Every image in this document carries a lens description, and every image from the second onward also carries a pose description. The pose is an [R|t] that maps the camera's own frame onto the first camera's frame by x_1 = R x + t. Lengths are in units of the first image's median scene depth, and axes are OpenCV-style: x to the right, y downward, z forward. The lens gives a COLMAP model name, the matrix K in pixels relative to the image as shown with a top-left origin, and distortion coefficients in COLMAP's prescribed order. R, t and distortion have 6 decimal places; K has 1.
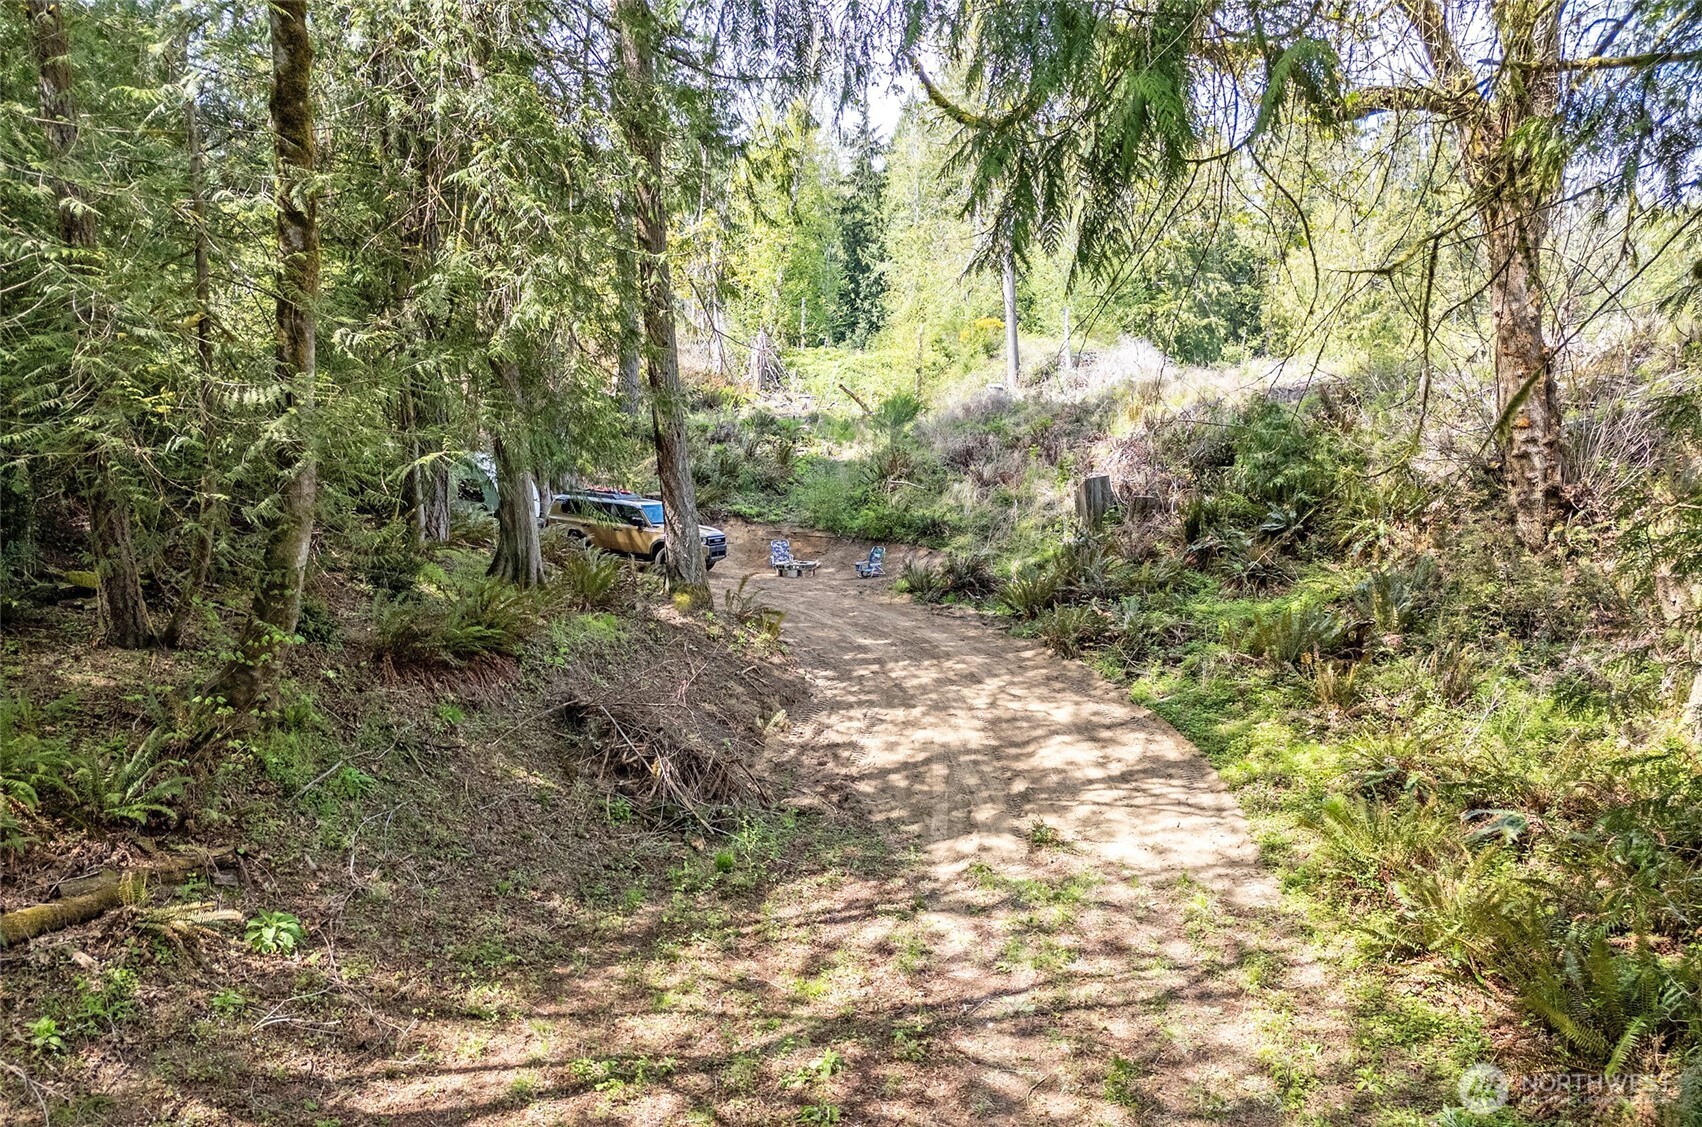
lens RADIAL K [[1287.9, 0, 897.9], [0, 1287.9, 628.7], [0, 0, 1]] dist [0.144971, -0.282837]
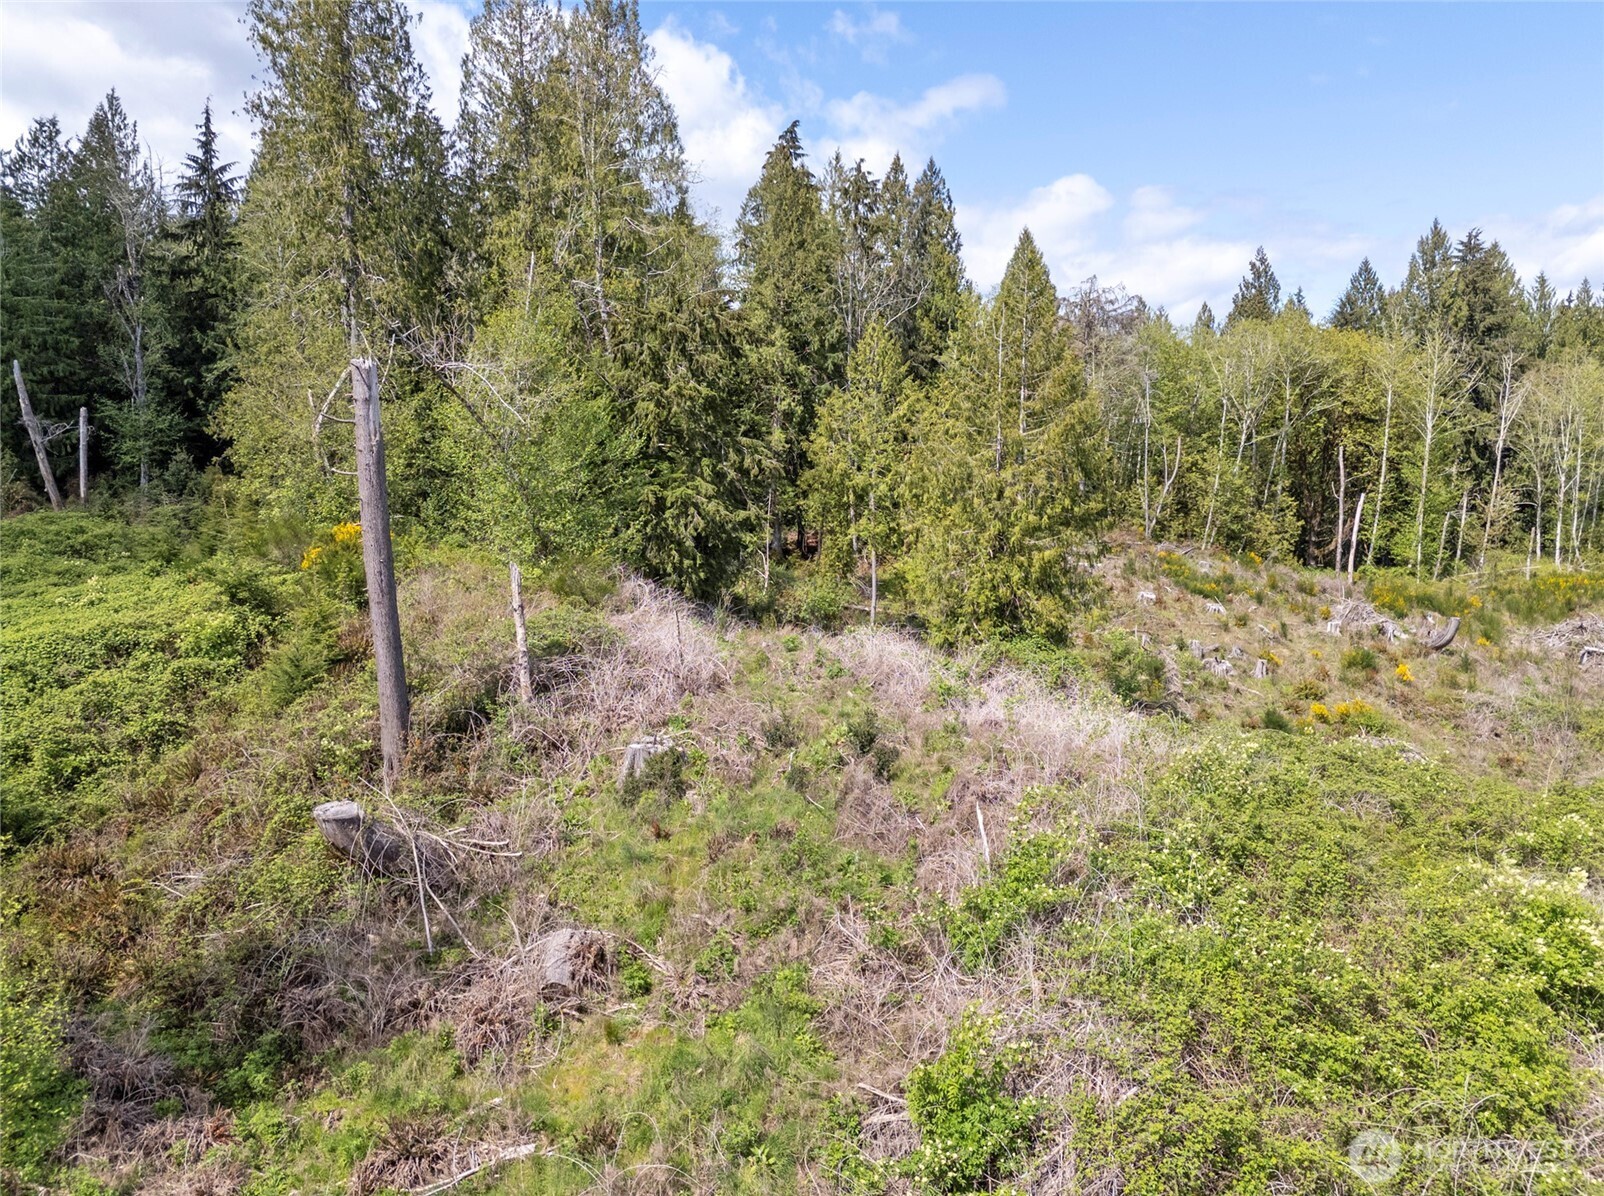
lens RADIAL K [[1270.0, 0, 833.7], [0, 1270.0, 593.6], [0, 0, 1]] dist [0.074576, -0.105835]
pose [[0.931498, -0.036109, 0.361949, 0.303785], [0.059736, 0.996736, -0.054297, -0.851610], [-0.358807, 0.072199, 0.930615, 2.248698]]
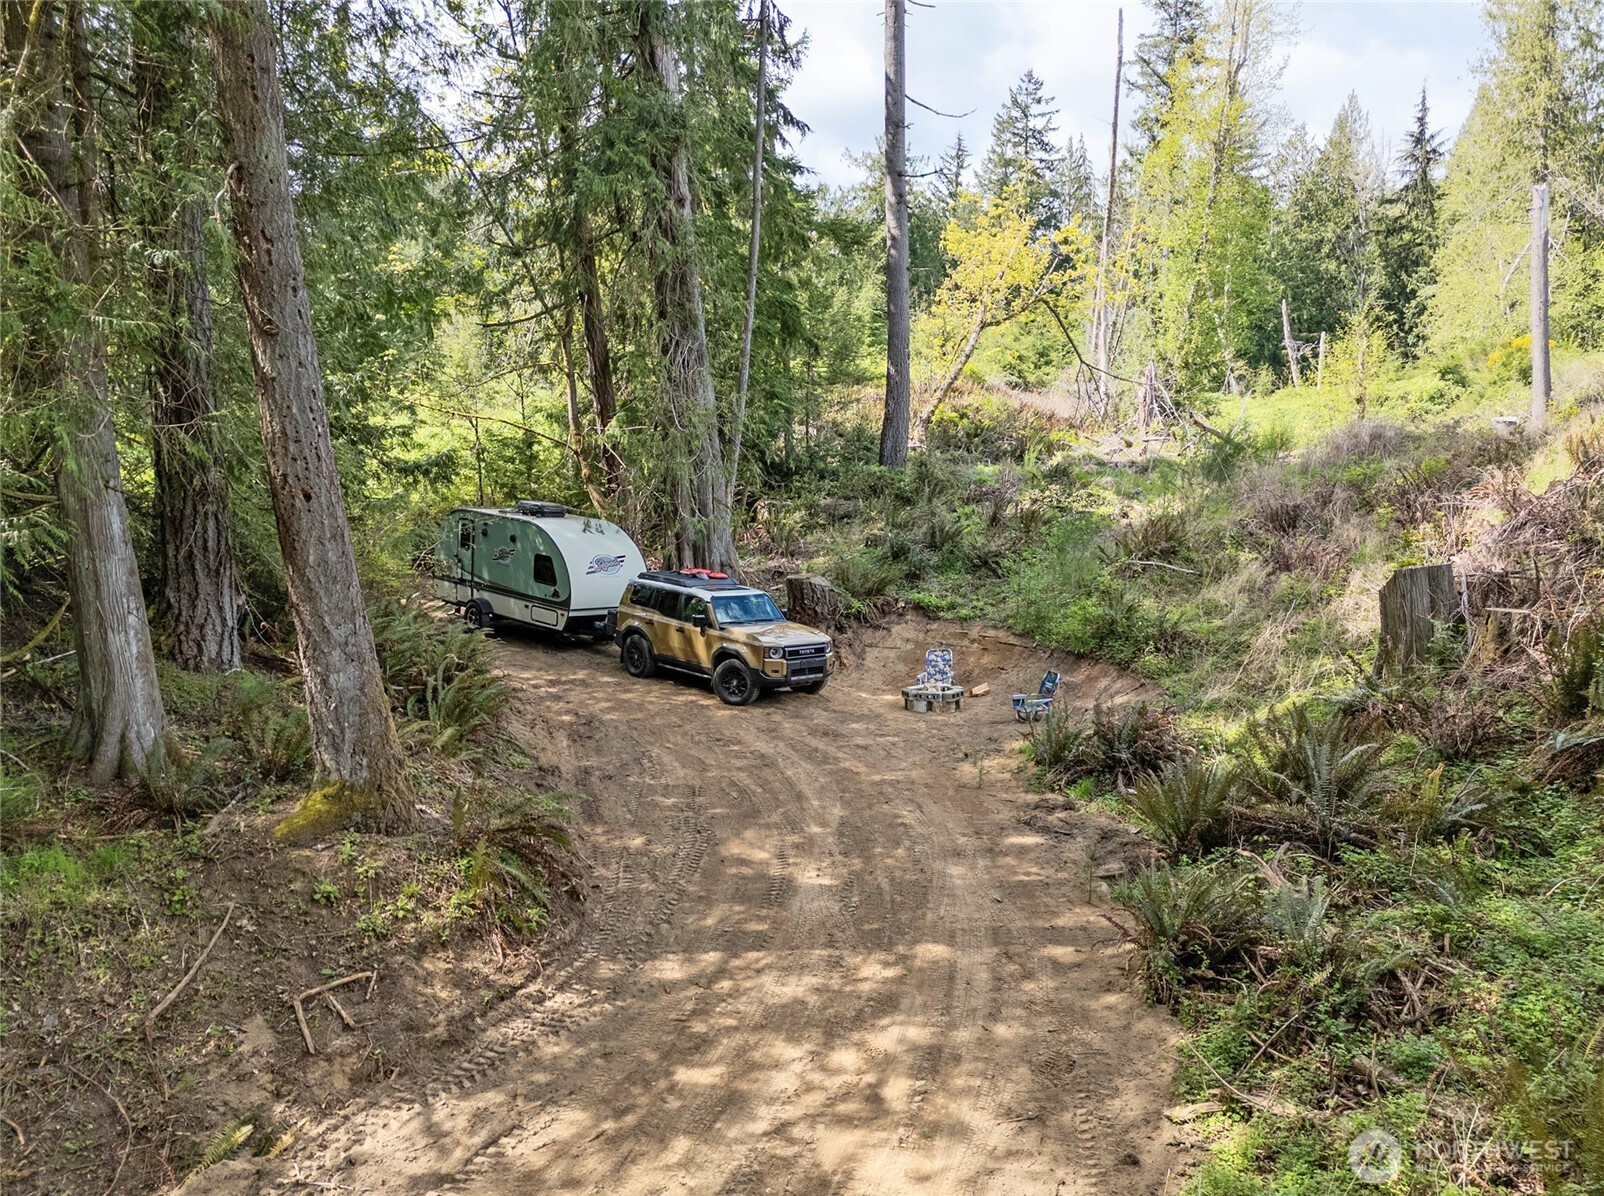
lens RADIAL K [[1281.6, 0, 868.7], [0, 1281.6, 643.7], [0, 0, 1]] dist [0.099271, -0.109006]
pose [[0.902395, 0.040461, -0.429005, 0.281988], [-0.053840, 0.998367, -0.019090, -0.101701], [0.427532, 0.040324, 0.903100, 0.695033]]
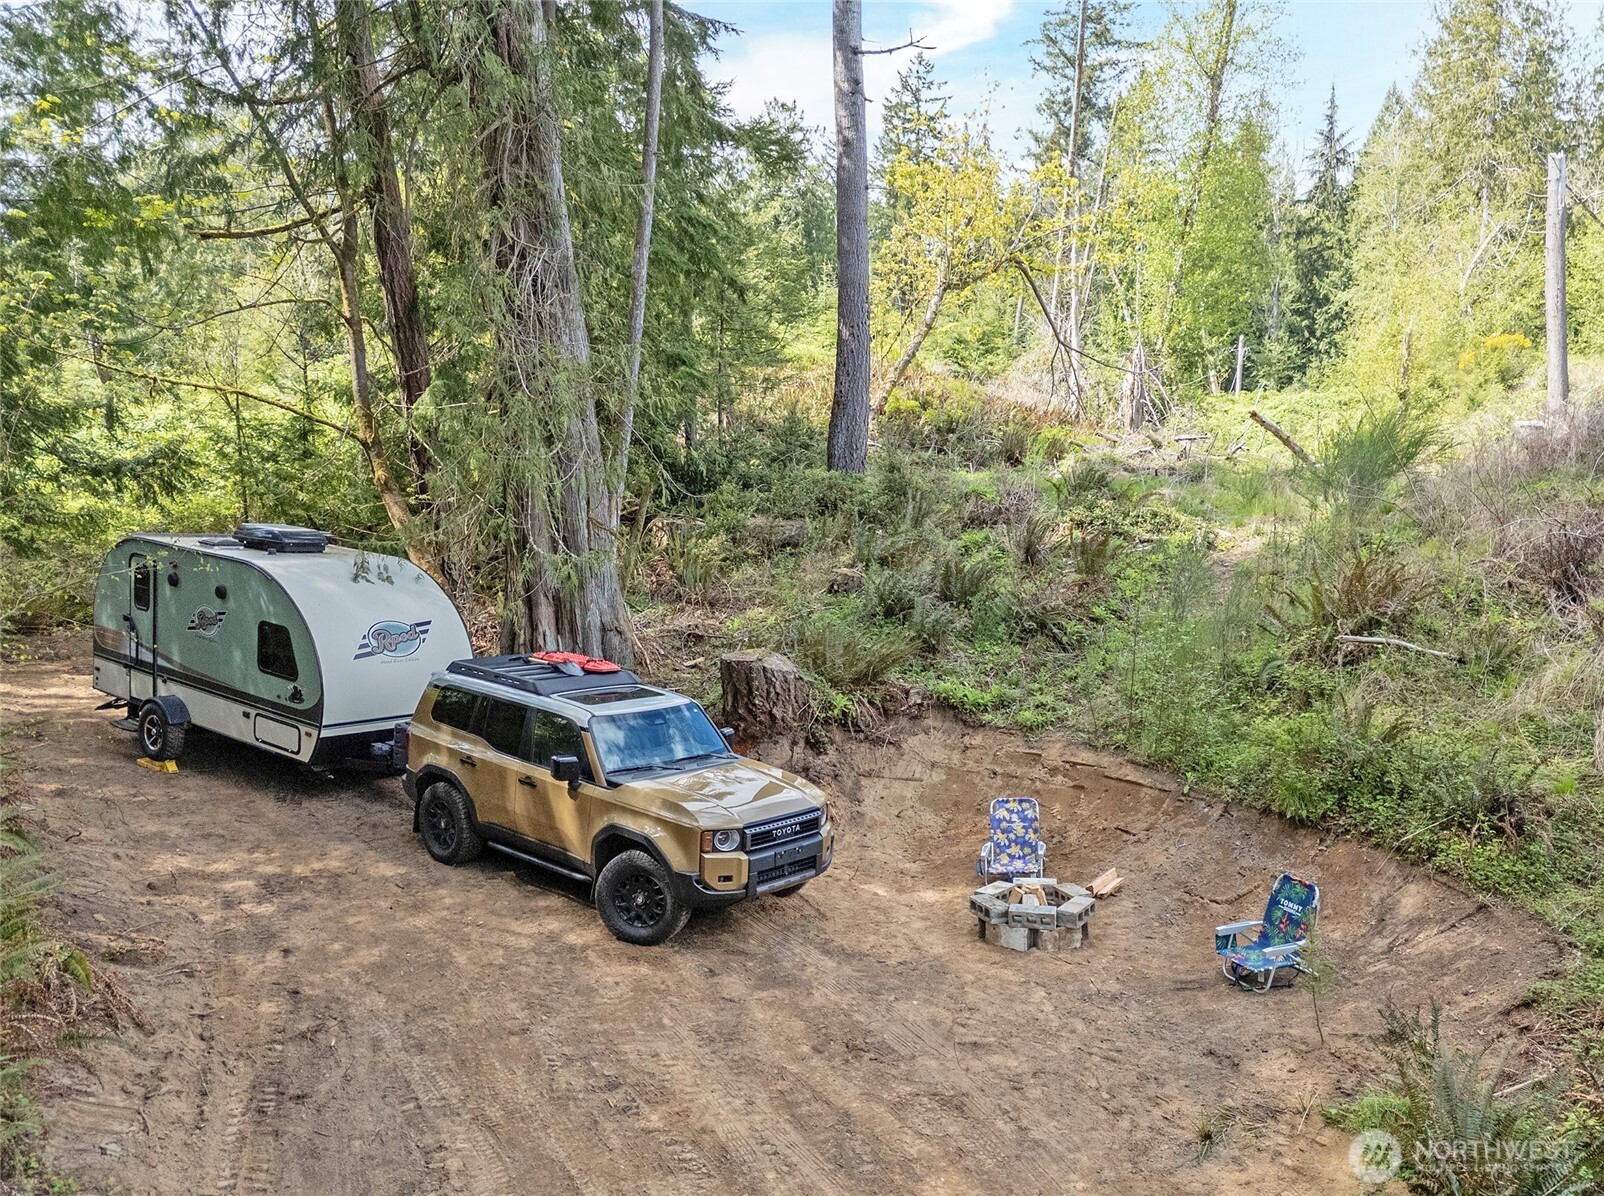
lens RADIAL K [[1316.3, 0, 896.7], [0, 1316.3, 656.0], [0, 0, 1]] dist [0.078888, -0.076532]
pose [[0.945685, 0.031028, -0.323599, -0.007075], [-0.041703, 0.998789, -0.026104, -0.174807], [0.322397, 0.038181, 0.945834, 1.134912]]
